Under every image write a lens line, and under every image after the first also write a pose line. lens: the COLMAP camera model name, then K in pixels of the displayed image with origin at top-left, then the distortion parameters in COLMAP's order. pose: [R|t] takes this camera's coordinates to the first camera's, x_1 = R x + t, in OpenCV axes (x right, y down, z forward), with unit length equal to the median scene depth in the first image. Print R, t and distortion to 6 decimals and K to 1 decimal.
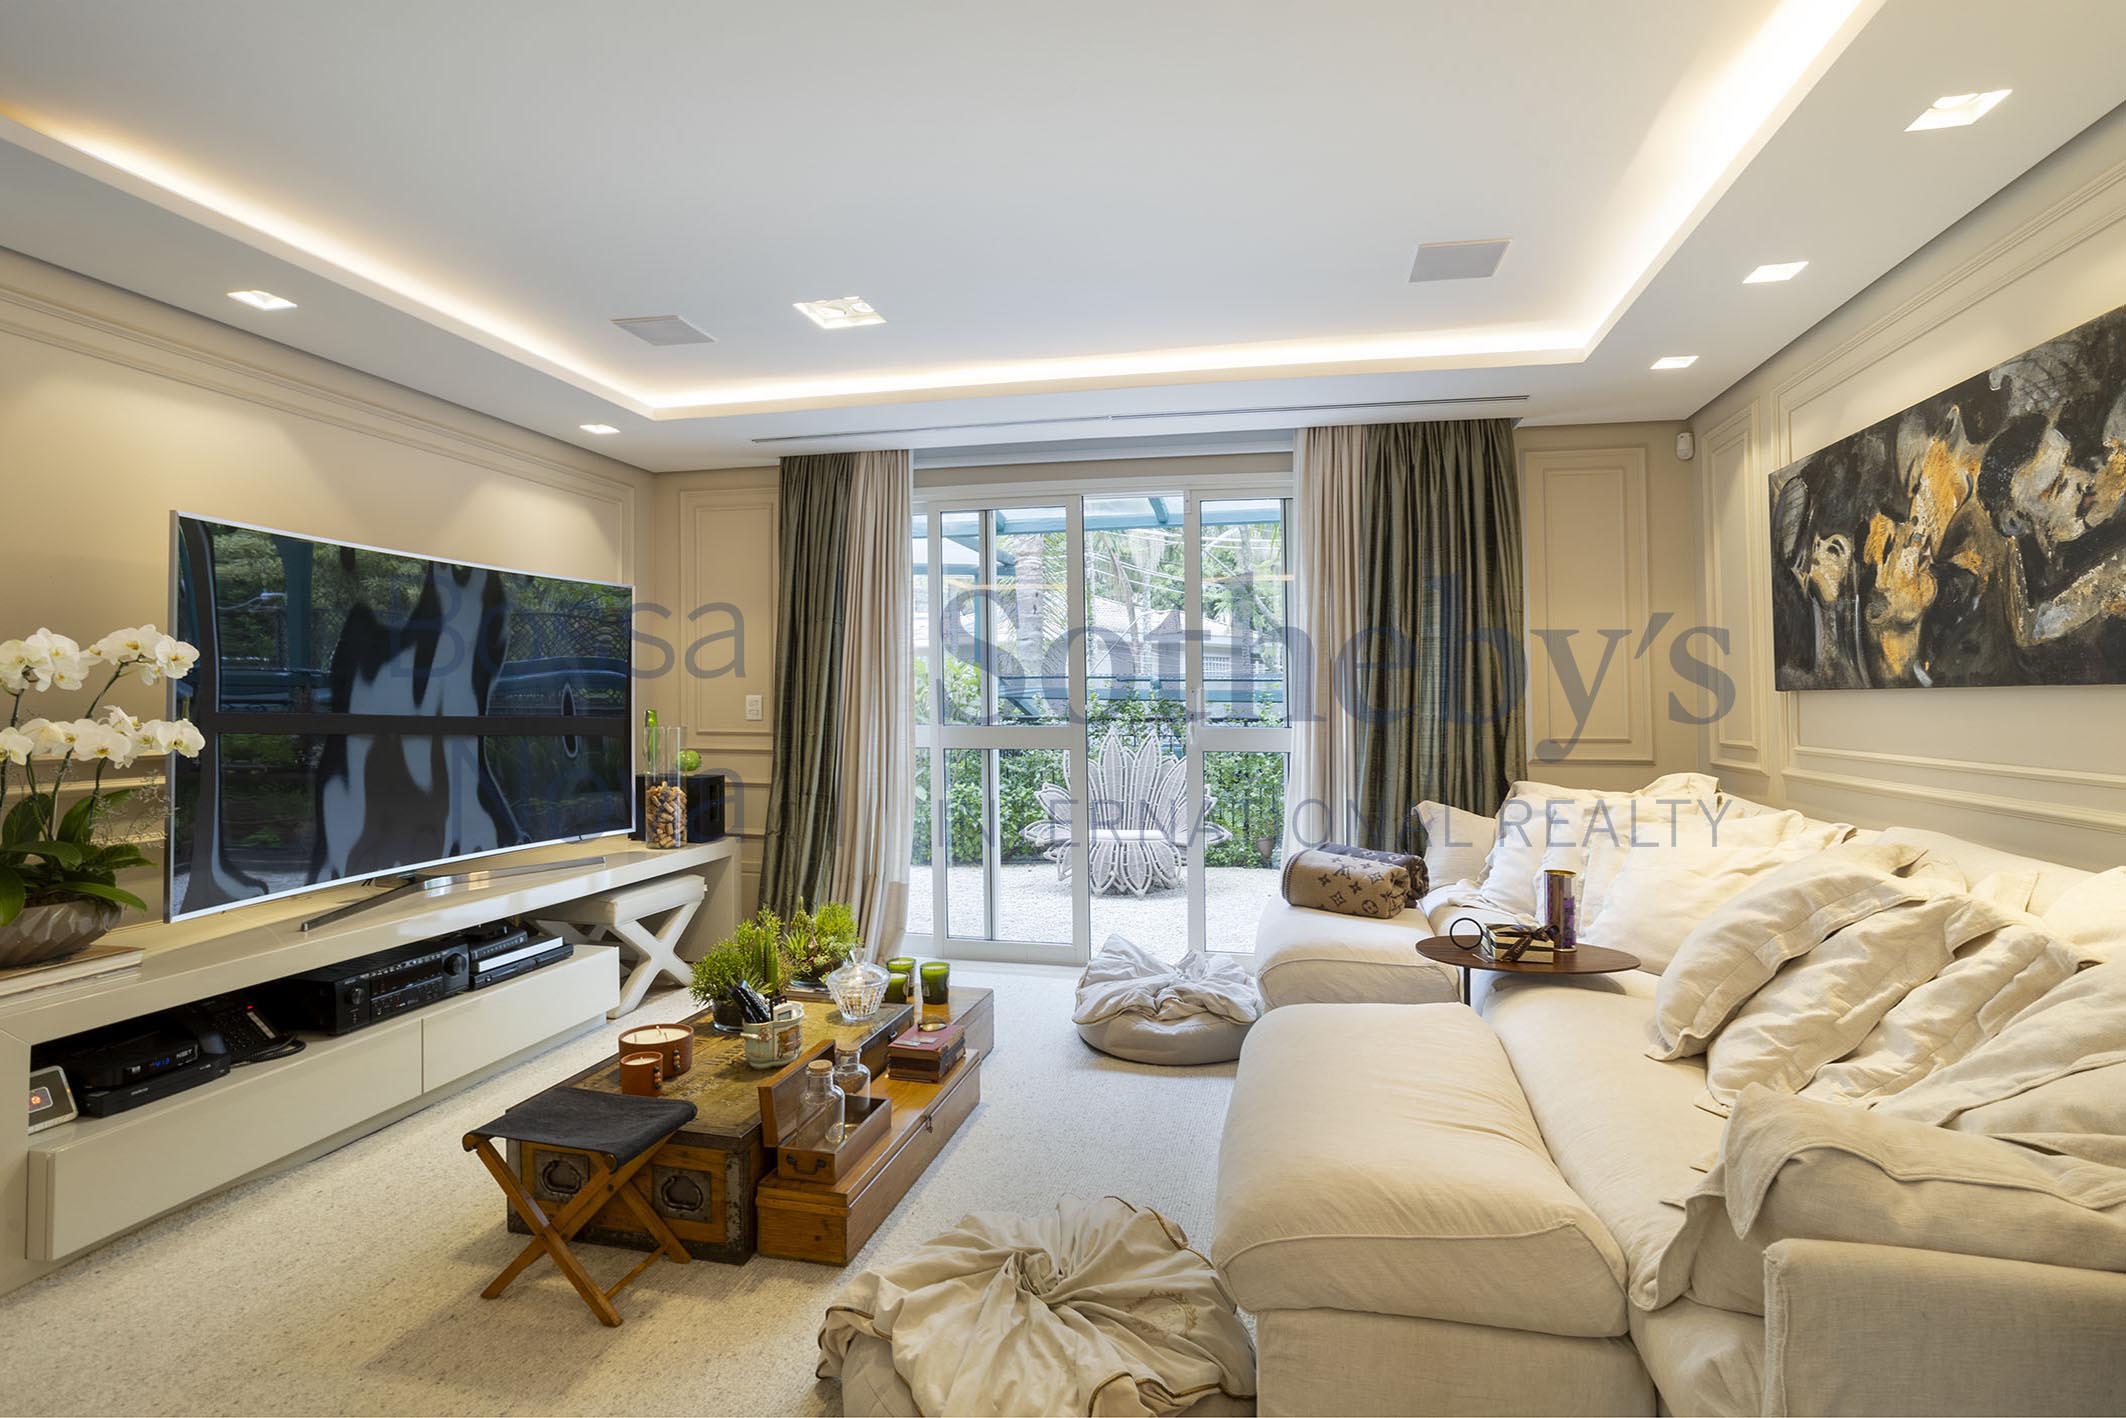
lens RADIAL K [[1031.1, 0, 1066.8], [0, 1031.1, 691.4], [0, 0, 1]] dist [-0.005576, 0.003440]
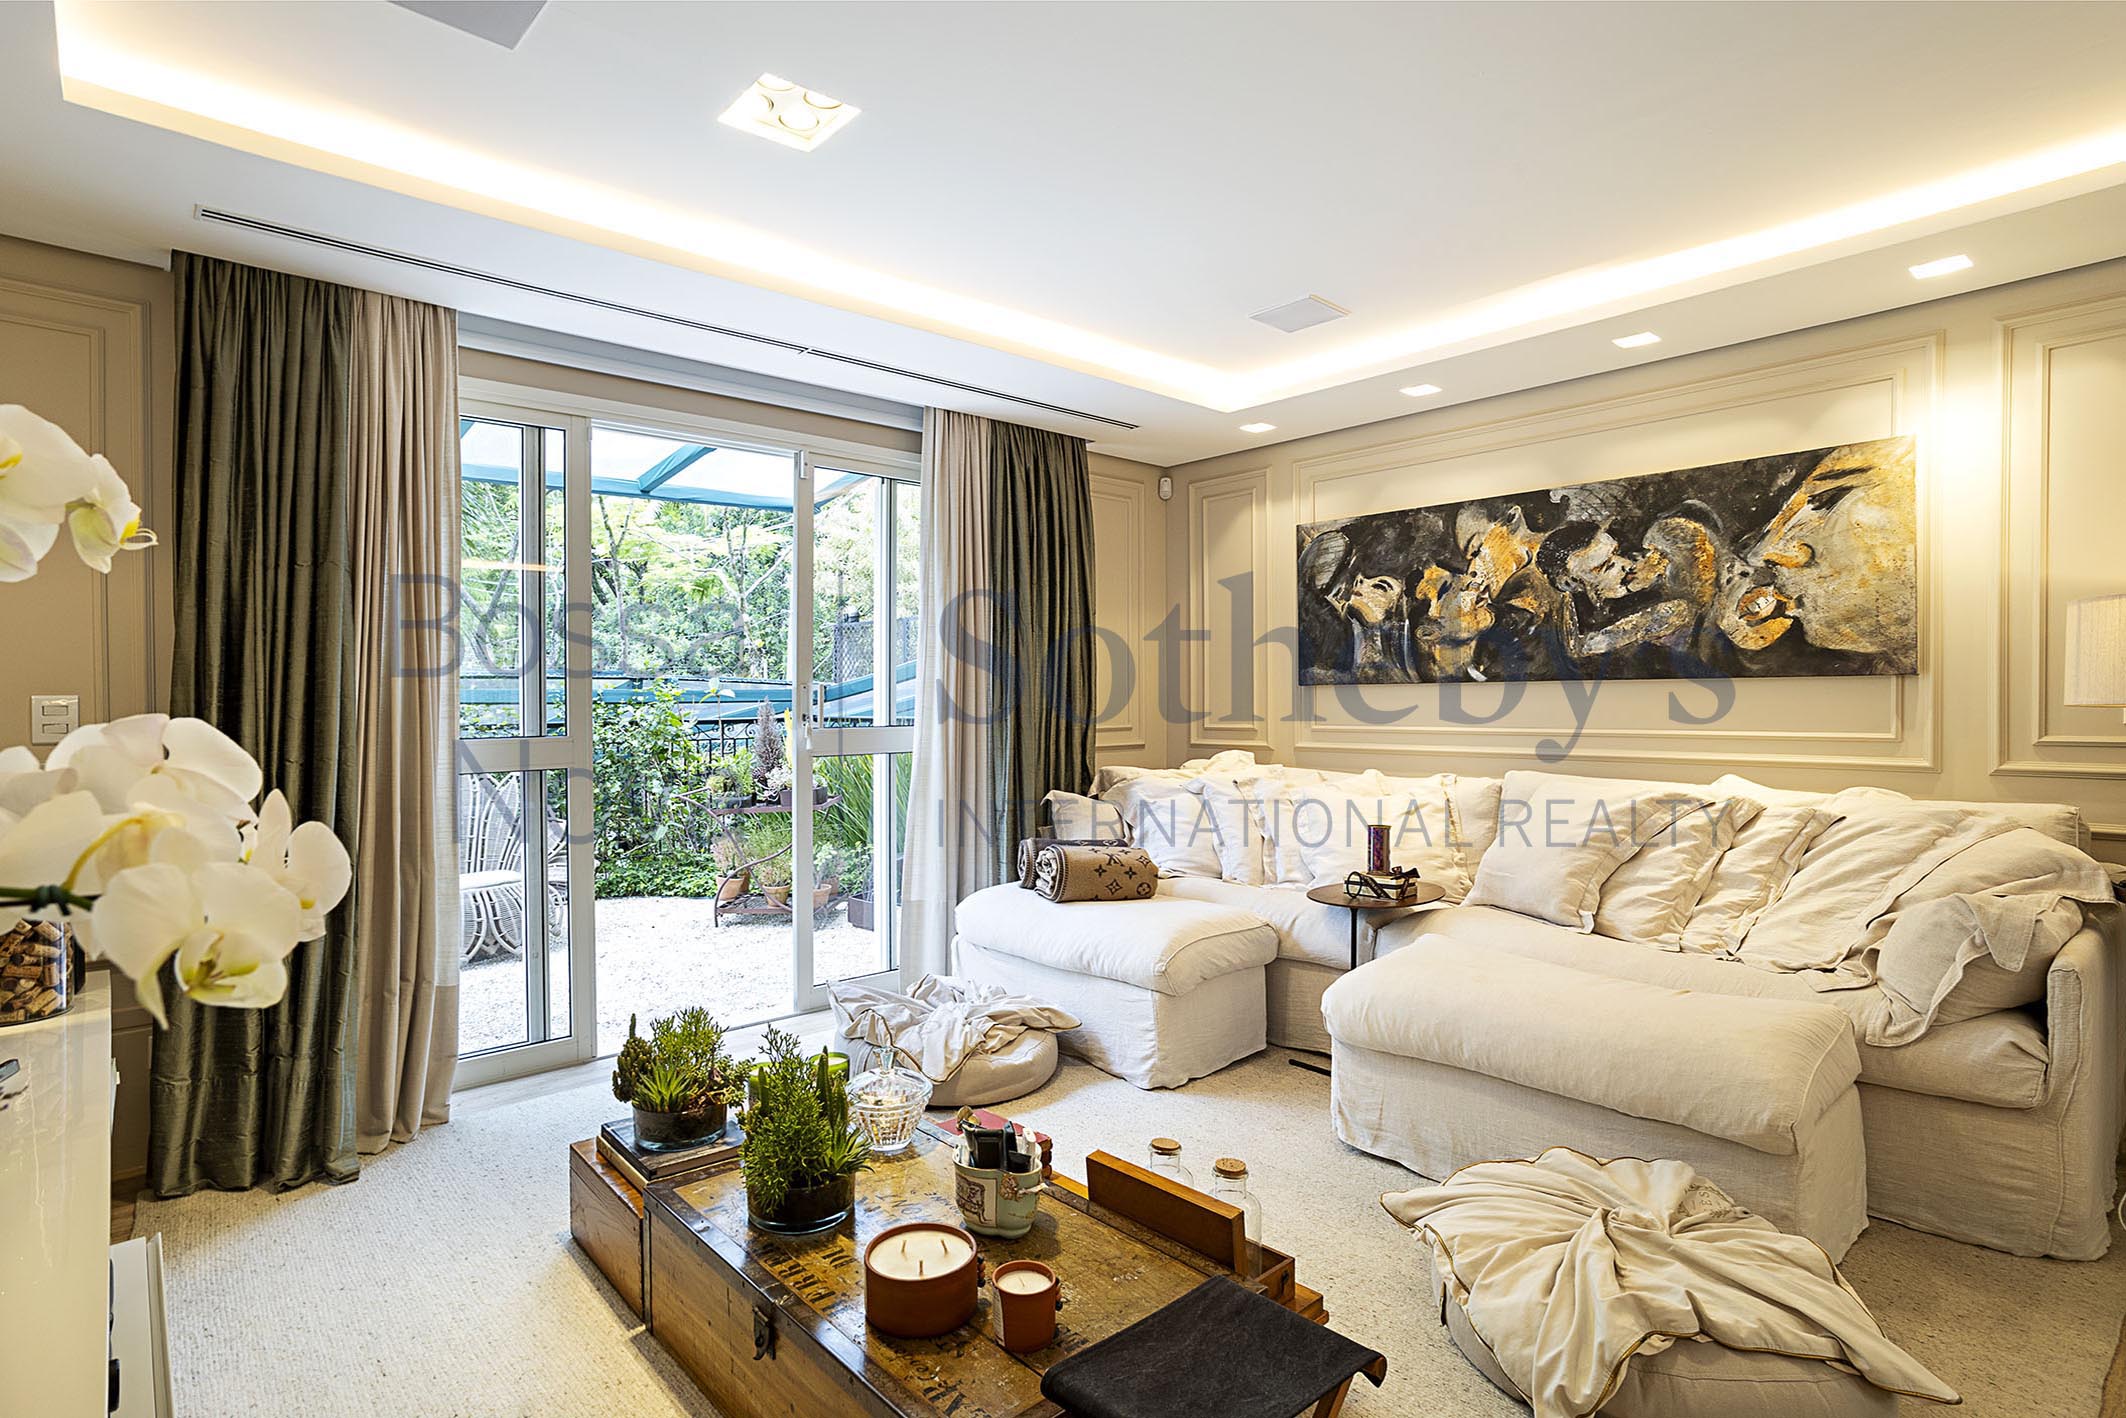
lens RADIAL K [[1090.3, 0, 1061.9], [0, 1090.3, 703.9], [0, 0, 1]] dist [-0.005064, -0.000054]
pose [[0.586258, -0.013971, 0.810004, -0.866021], [0.004738, 0.999893, 0.013817, 0.003370], [-0.810111, -0.004262, 0.586261, 0.538126]]
